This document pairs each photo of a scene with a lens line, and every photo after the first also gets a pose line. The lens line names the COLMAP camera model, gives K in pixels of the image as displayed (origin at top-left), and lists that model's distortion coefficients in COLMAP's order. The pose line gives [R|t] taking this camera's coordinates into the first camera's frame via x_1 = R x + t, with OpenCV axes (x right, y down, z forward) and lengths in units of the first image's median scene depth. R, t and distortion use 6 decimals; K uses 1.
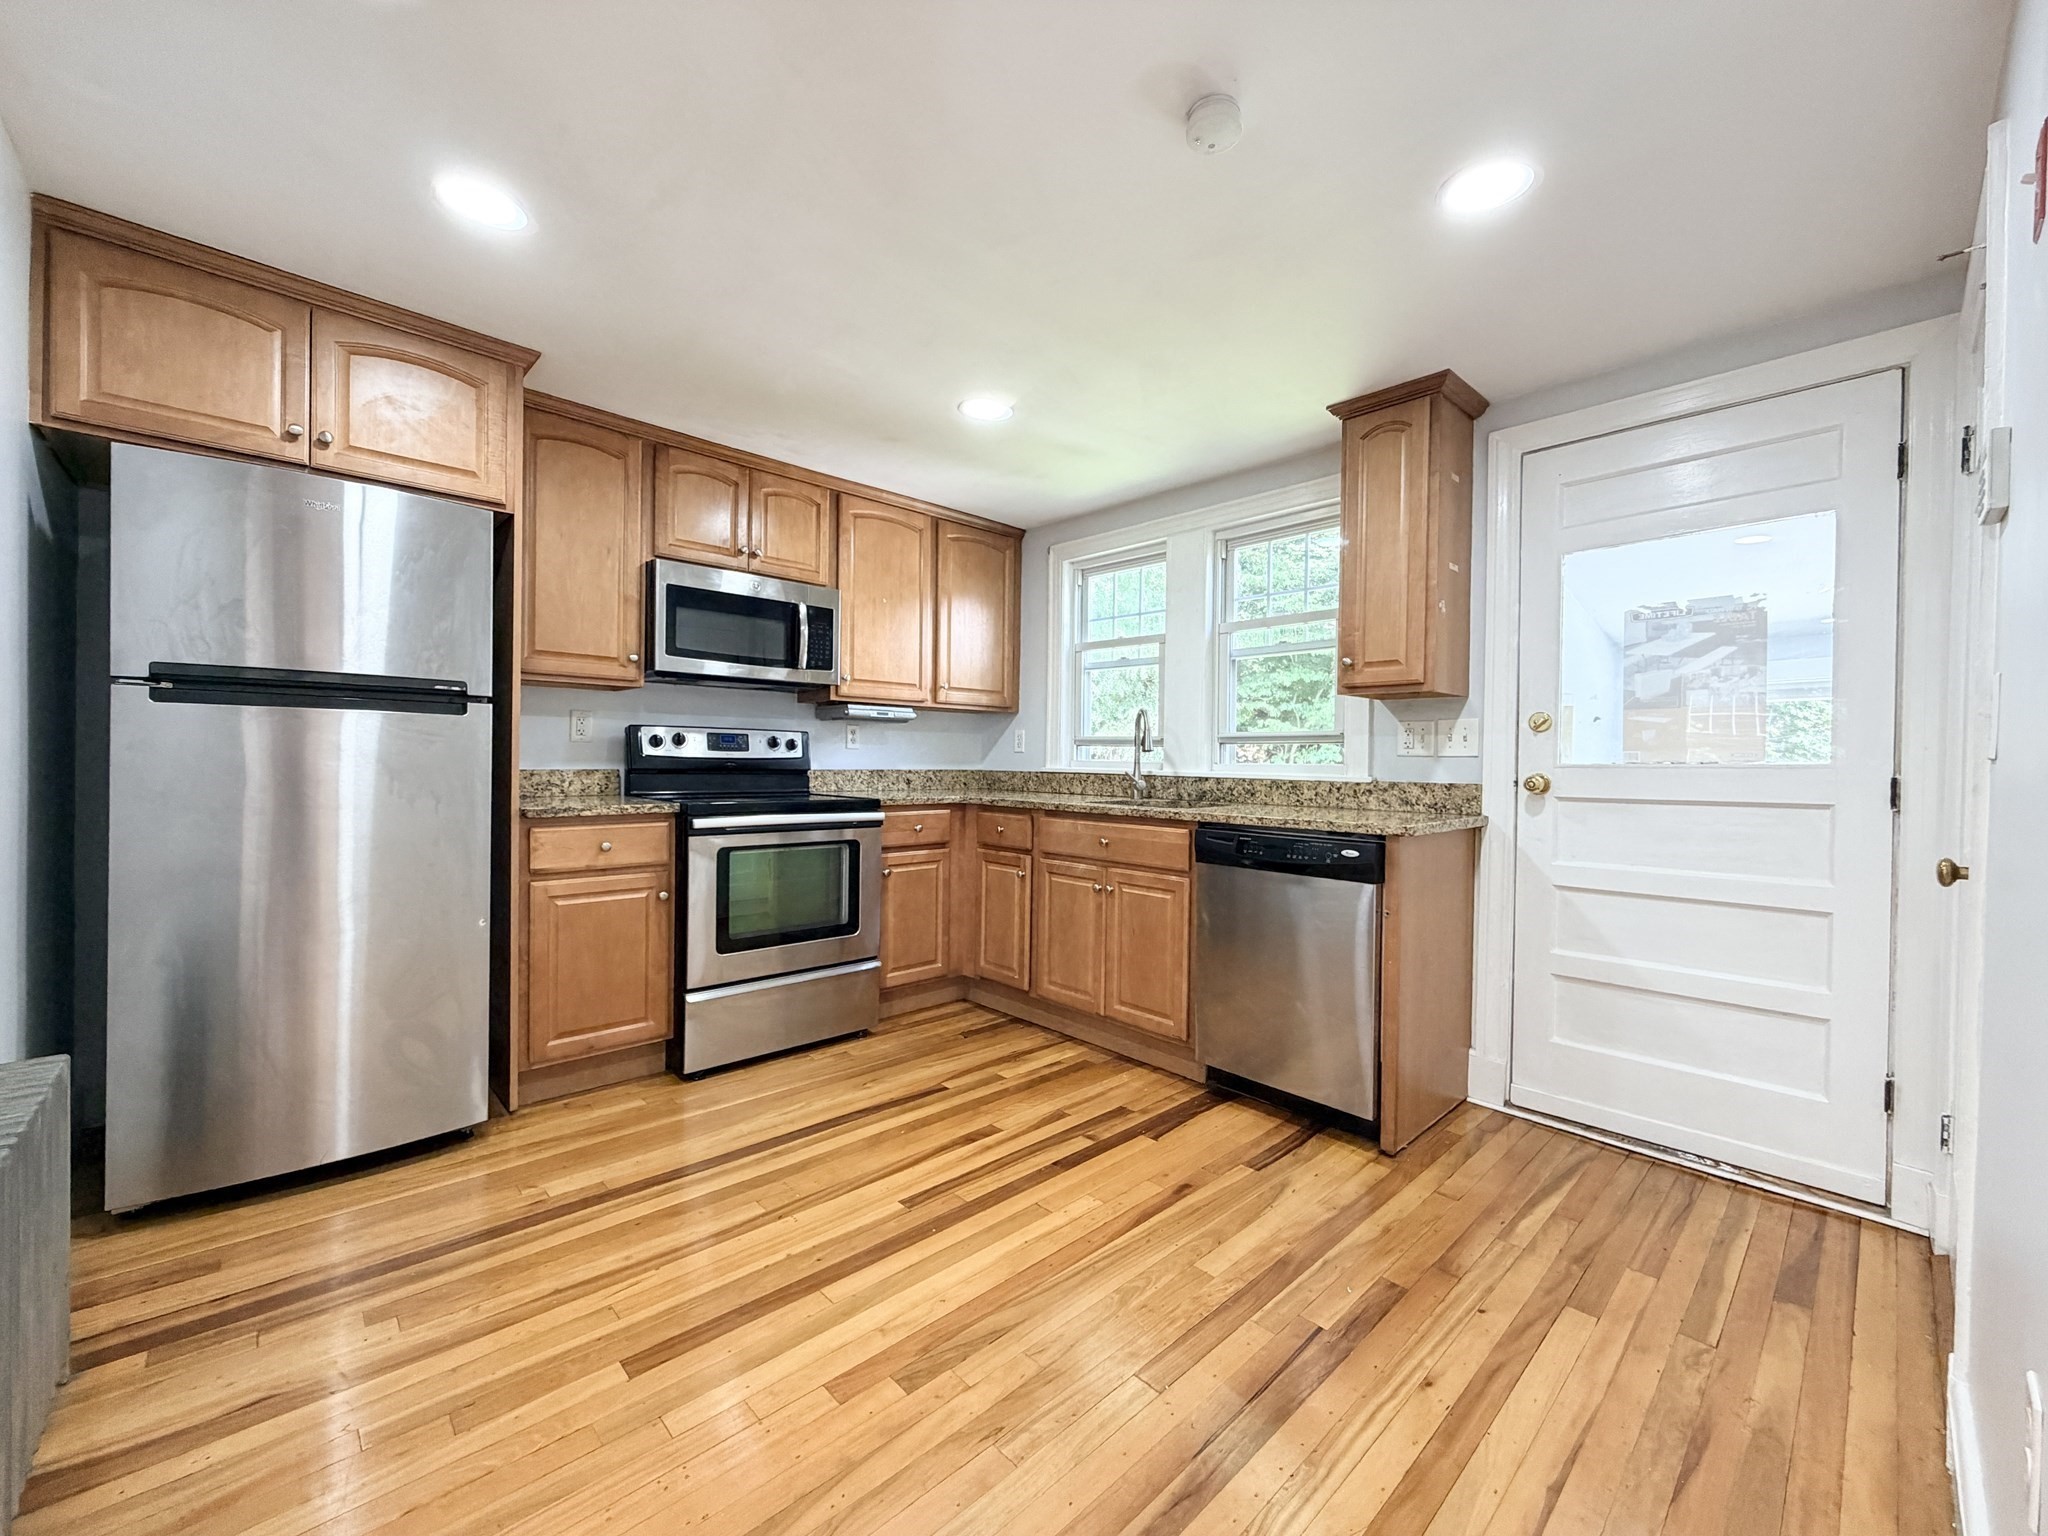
lens RADIAL K [[817.3, 0, 1017.3], [0, 817.3, 763.2], [0, 0, 1]] dist [-0.000224, -0.000272]
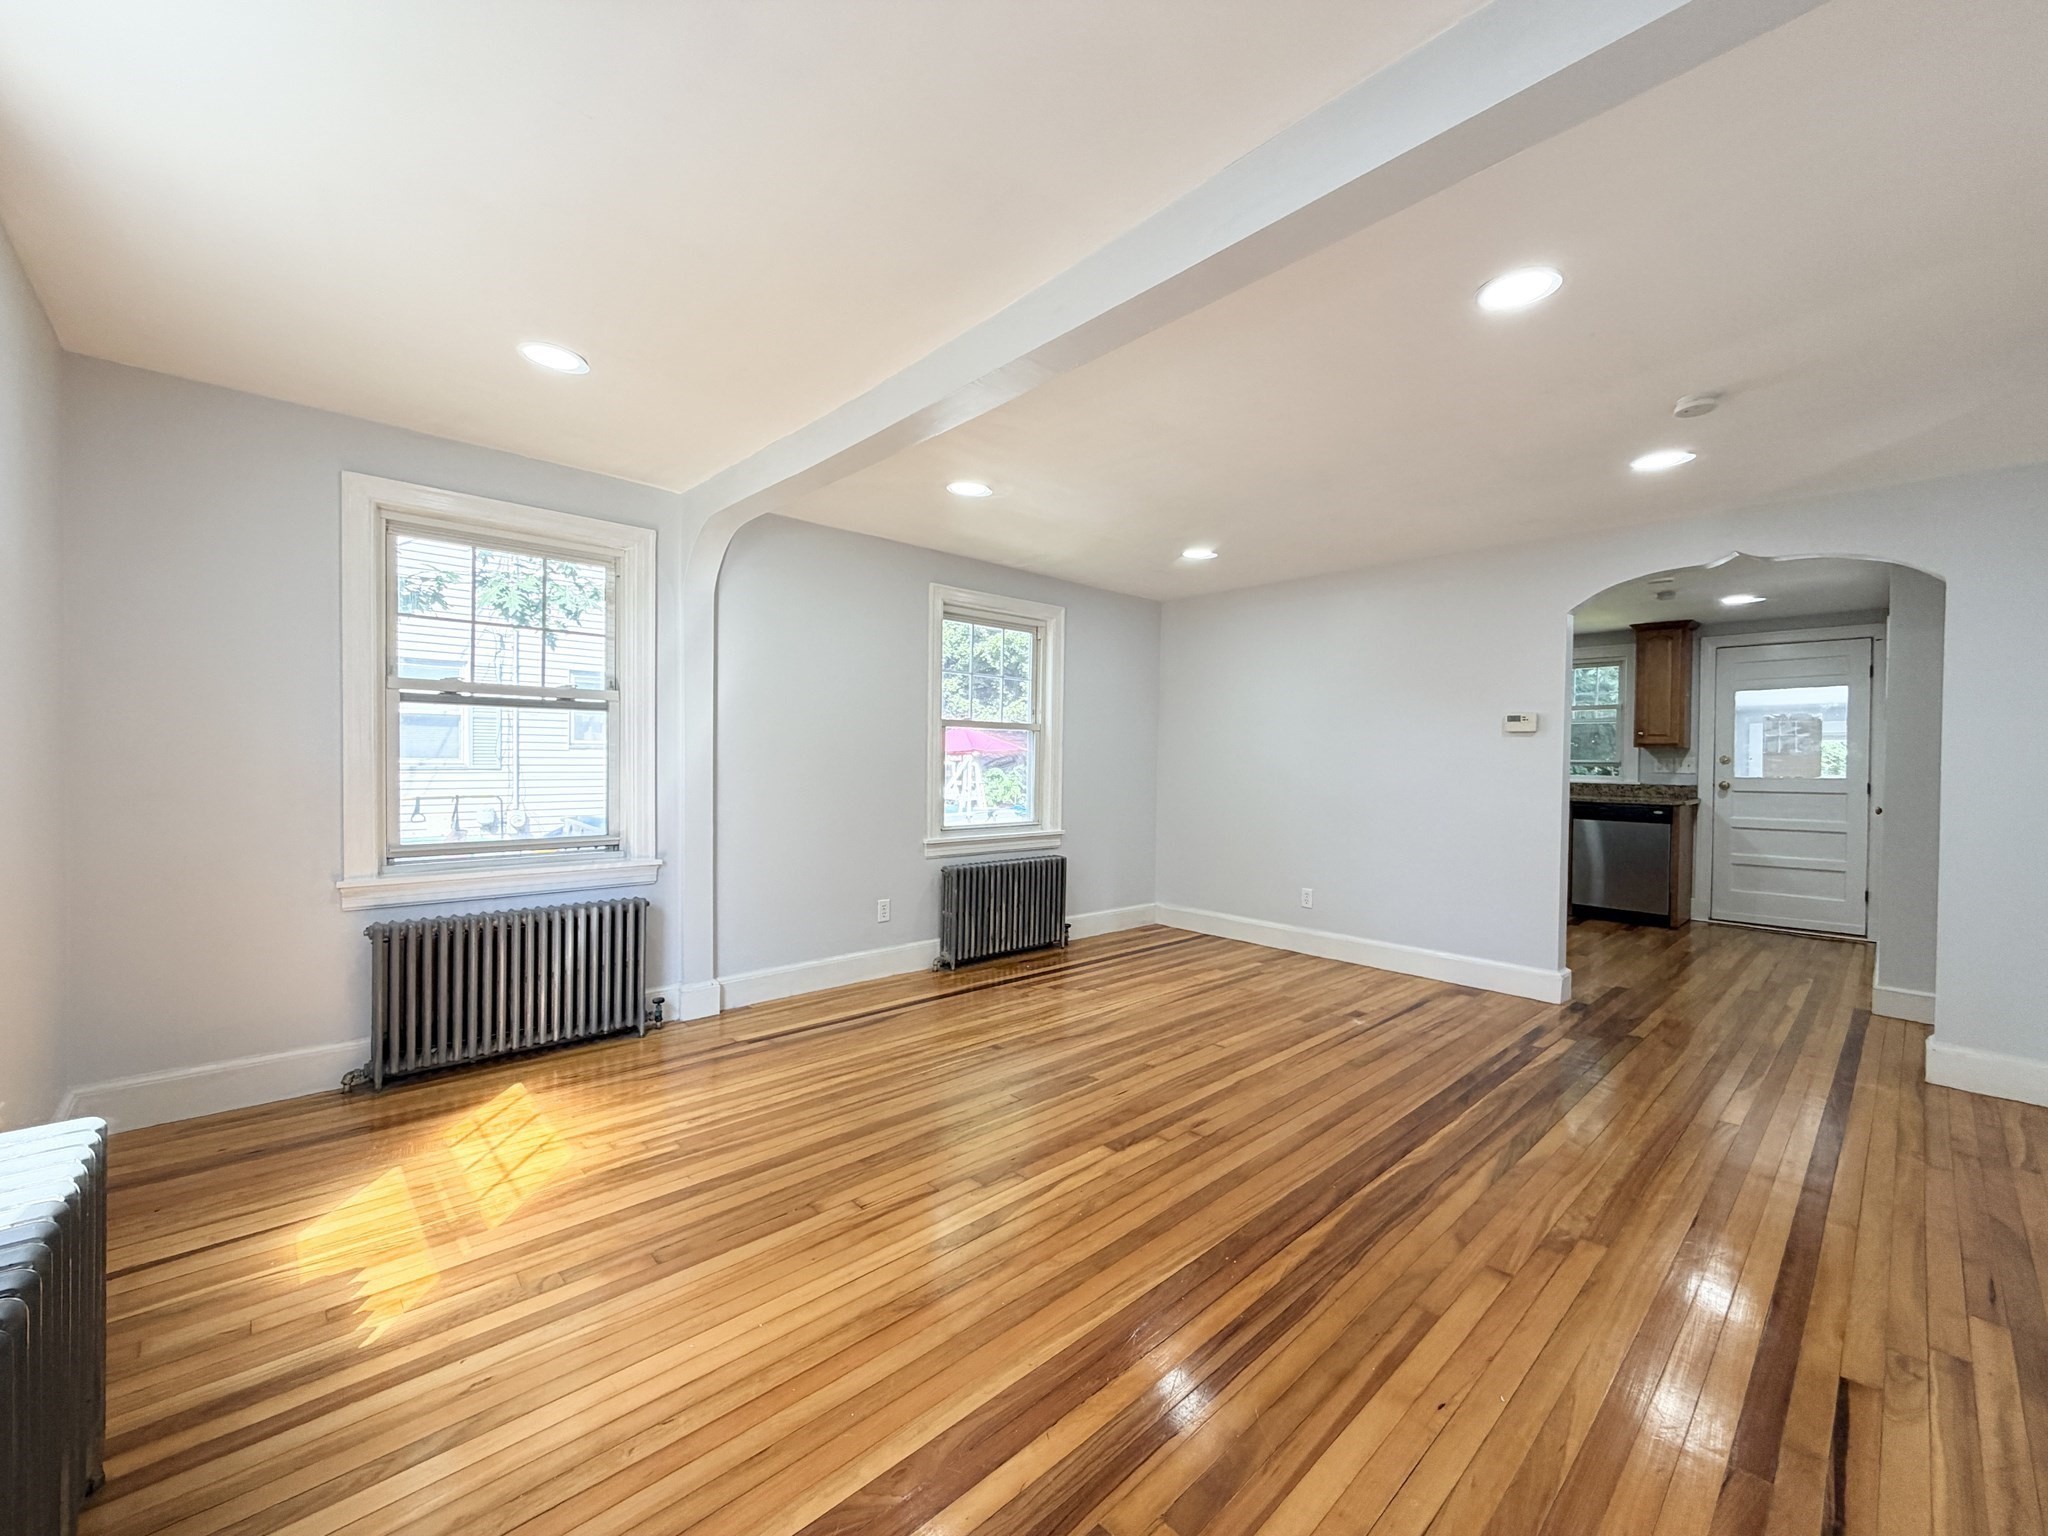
lens RADIAL K [[817.3, 0, 1017.3], [0, 817.3, 763.2], [0, 0, 1]] dist [-0.000224, -0.000272]
pose [[0.999898, -0.004130, -0.013673, -1.412077], [0.004216, 0.999971, 0.006266, -0.063223], [0.013647, -0.006323, 0.999887, -1.437084]]
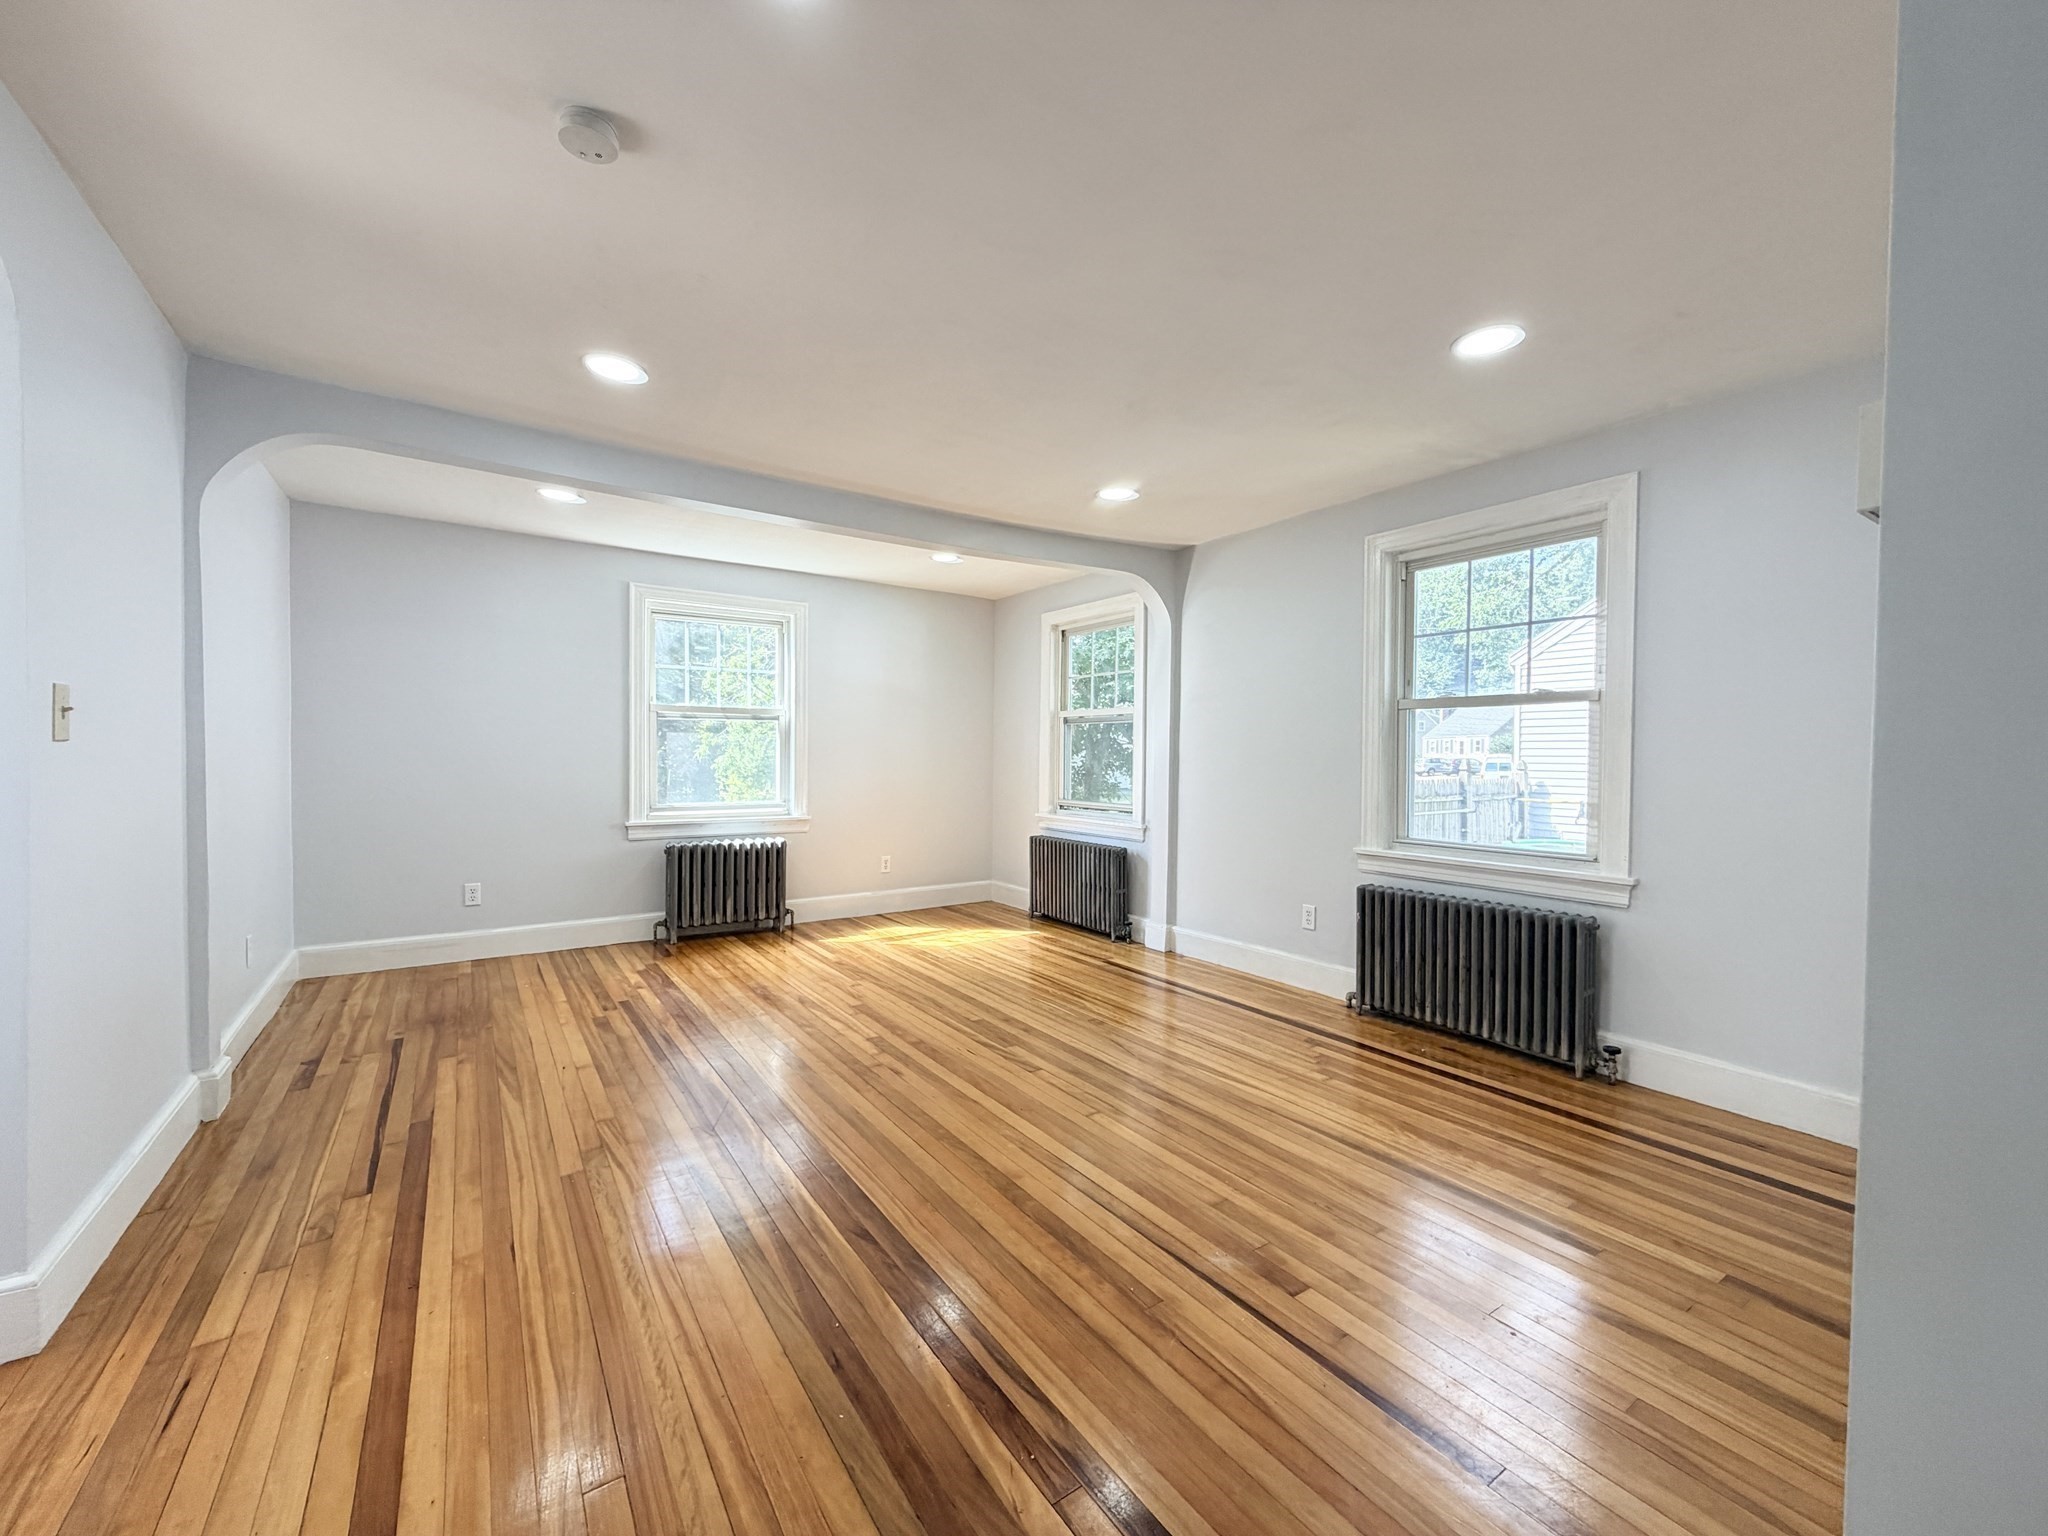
lens RADIAL K [[817.3, 0, 1017.3], [0, 817.3, 763.2], [0, 0, 1]] dist [-0.000224, -0.000272]
pose [[-0.157827, -0.010325, -0.987413, 1.562483], [-0.012706, 0.999884, -0.008424, 0.034039], [0.987385, 0.011216, -0.157940, 1.678875]]
